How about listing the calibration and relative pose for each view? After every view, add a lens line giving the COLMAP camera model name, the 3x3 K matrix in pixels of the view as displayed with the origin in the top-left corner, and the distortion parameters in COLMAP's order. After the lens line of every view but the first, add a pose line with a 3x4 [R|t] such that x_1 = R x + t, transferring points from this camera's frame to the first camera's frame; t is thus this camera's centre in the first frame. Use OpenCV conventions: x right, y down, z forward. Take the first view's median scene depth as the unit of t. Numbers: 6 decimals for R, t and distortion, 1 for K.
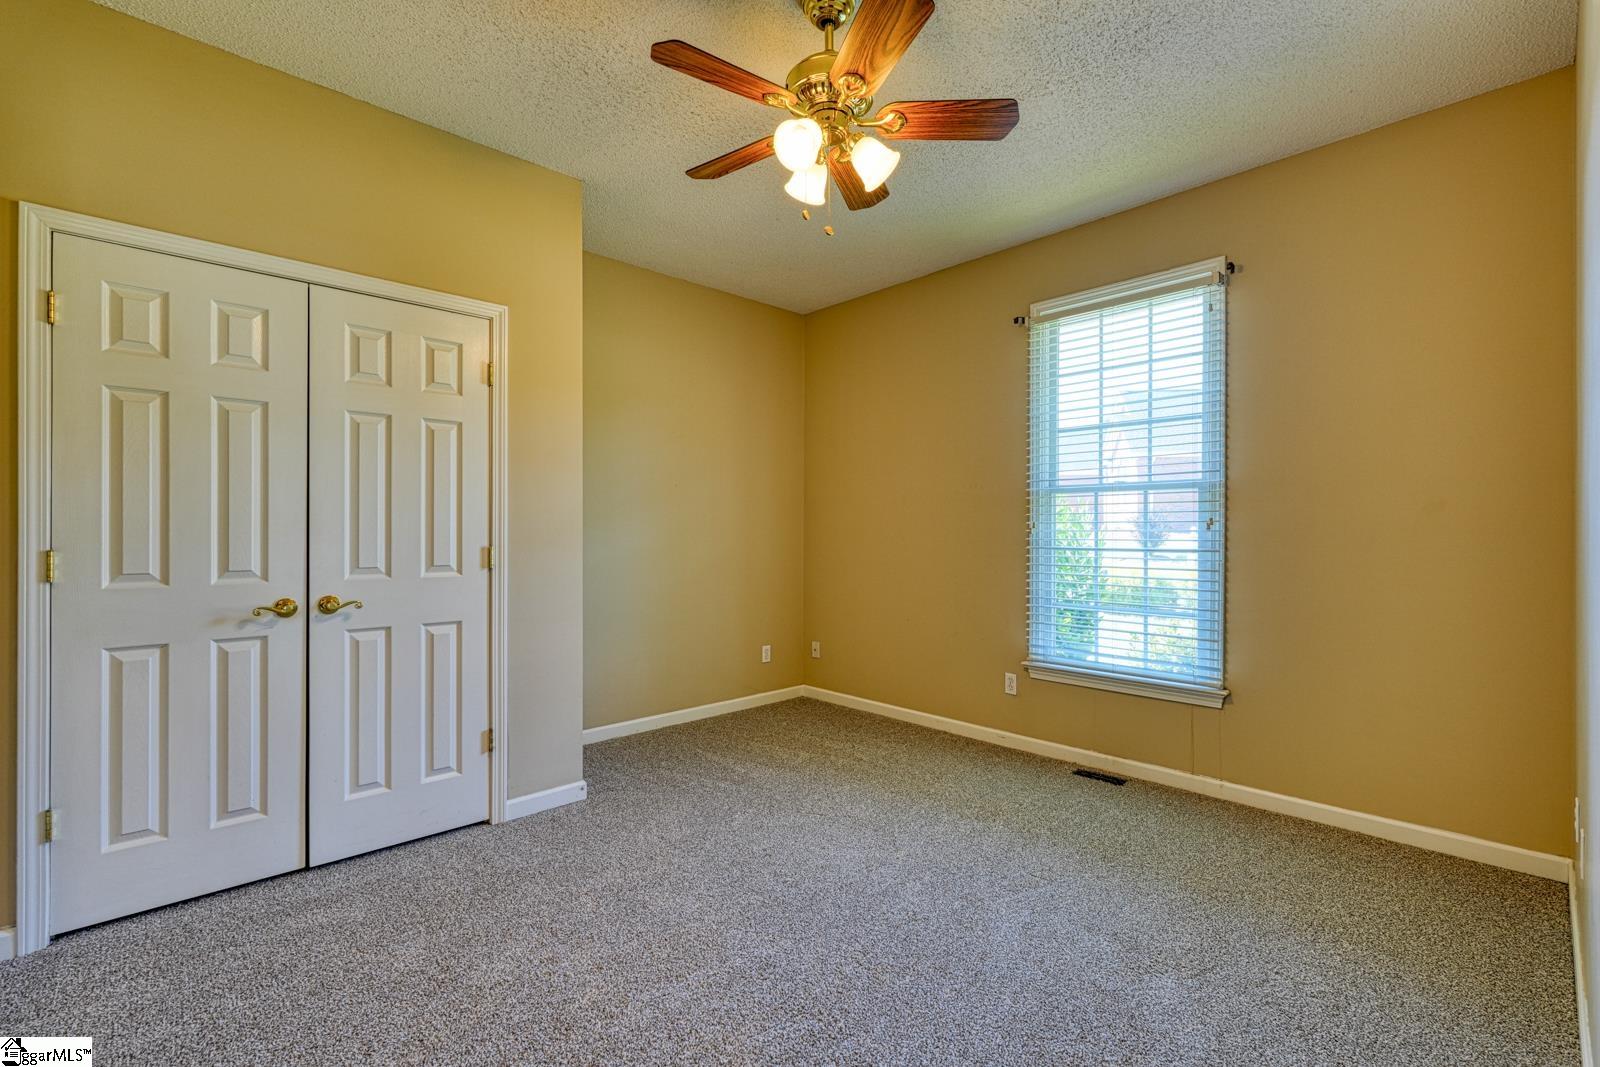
lens RADIAL K [[701.2, 0, 802.6], [0, 701.2, 534.8], [0, 0, 1]] dist [0.000534, 0.000177]
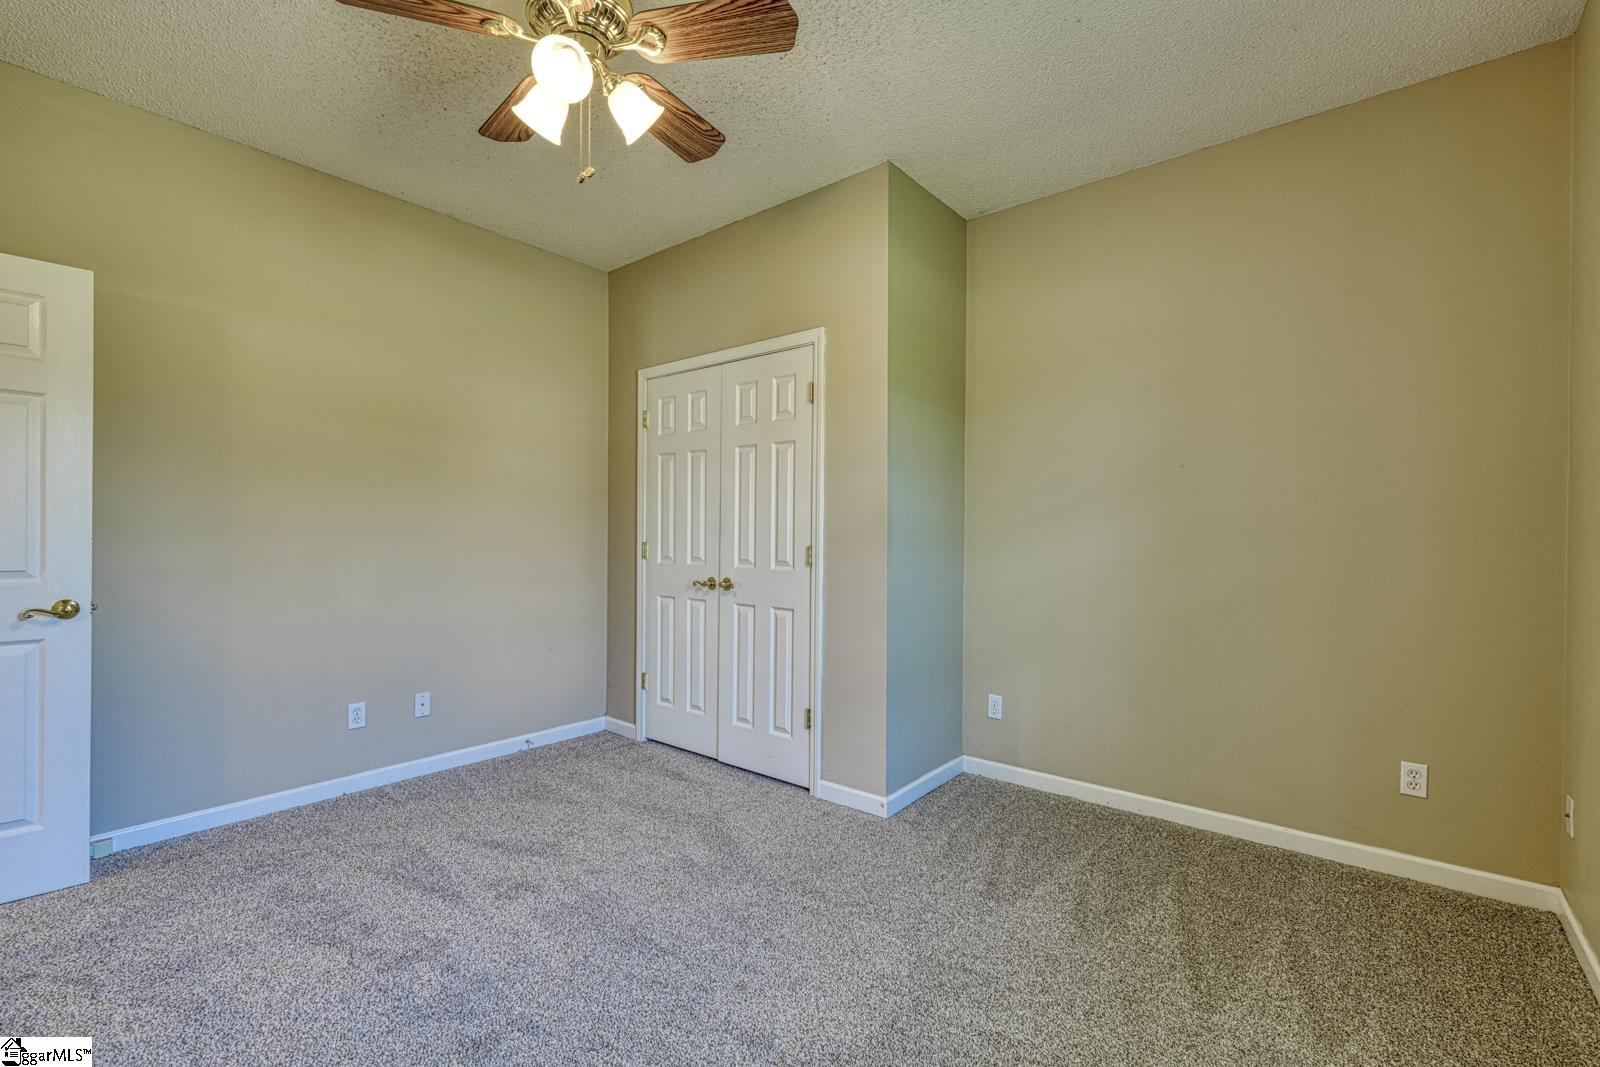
lens RADIAL K [[724.4, 0, 805.9], [0, 724.4, 535.0], [0, 0, 1]] dist [0.001127, 0.000216]
pose [[0.108394, 0.008874, -0.994068, 0.738427], [-0.005573, 0.999950, 0.008319, -0.012642], [0.994092, 0.004639, 0.108438, 0.905455]]
